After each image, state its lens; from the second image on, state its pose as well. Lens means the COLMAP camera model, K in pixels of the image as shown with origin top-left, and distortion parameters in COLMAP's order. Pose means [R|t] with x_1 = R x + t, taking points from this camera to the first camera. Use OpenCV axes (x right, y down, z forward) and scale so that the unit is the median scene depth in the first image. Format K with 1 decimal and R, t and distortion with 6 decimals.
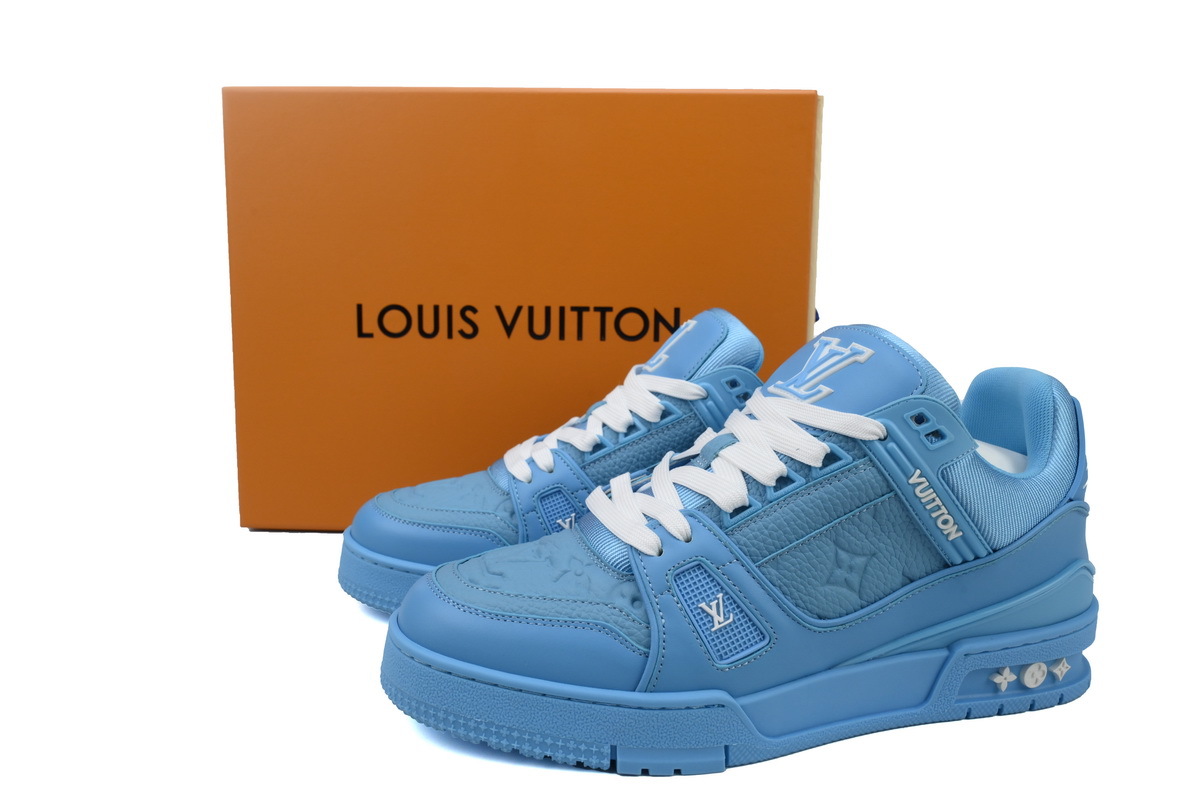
lens RADIAL K [[940.4, 0, 601.5], [0, 940.4, 403.6], [0, 0, 1]] dist [-0.003771, -0.017391]
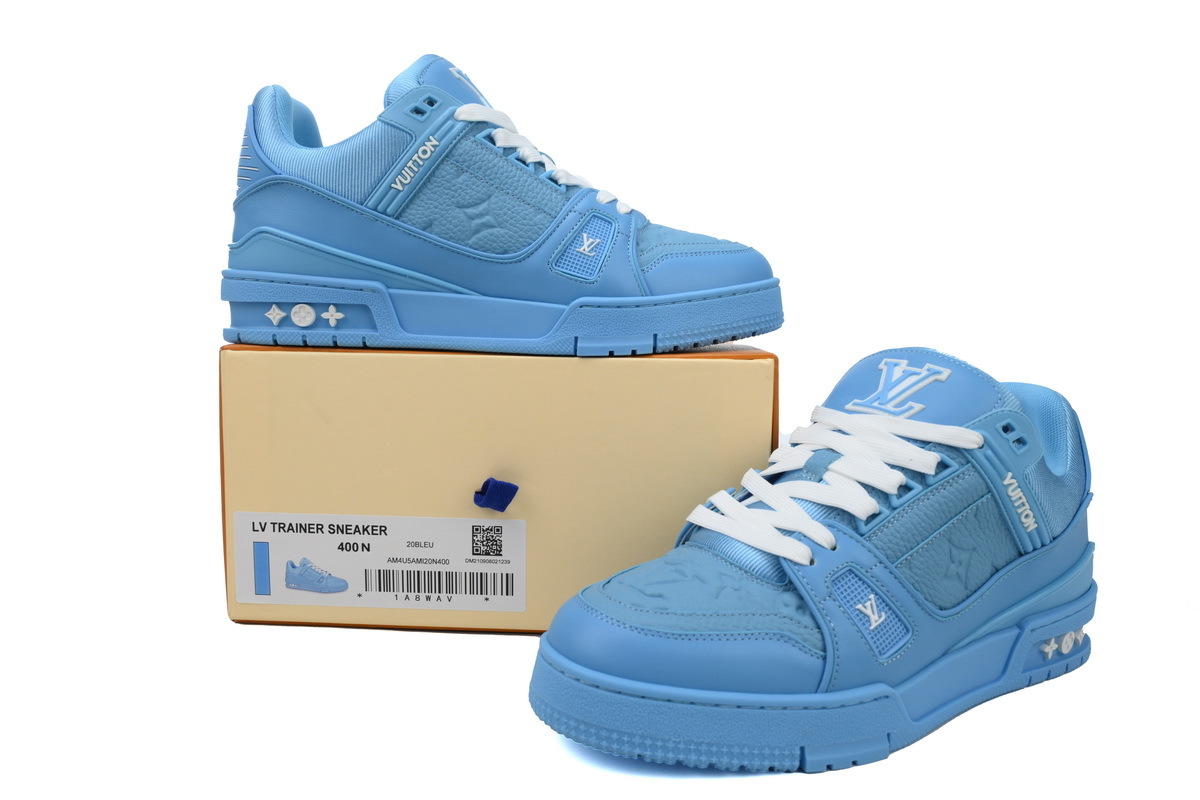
lens RADIAL K [[940.4, 0, 598.6], [0, 940.4, 396.4], [0, 0, 1]] dist [-0.003771, -0.017391]
pose [[0.957588, -0.027391, 0.286838, -0.473301], [0.035665, 0.999084, -0.023660, -0.013716], [-0.285927, 0.032886, 0.957687, 0.034545]]
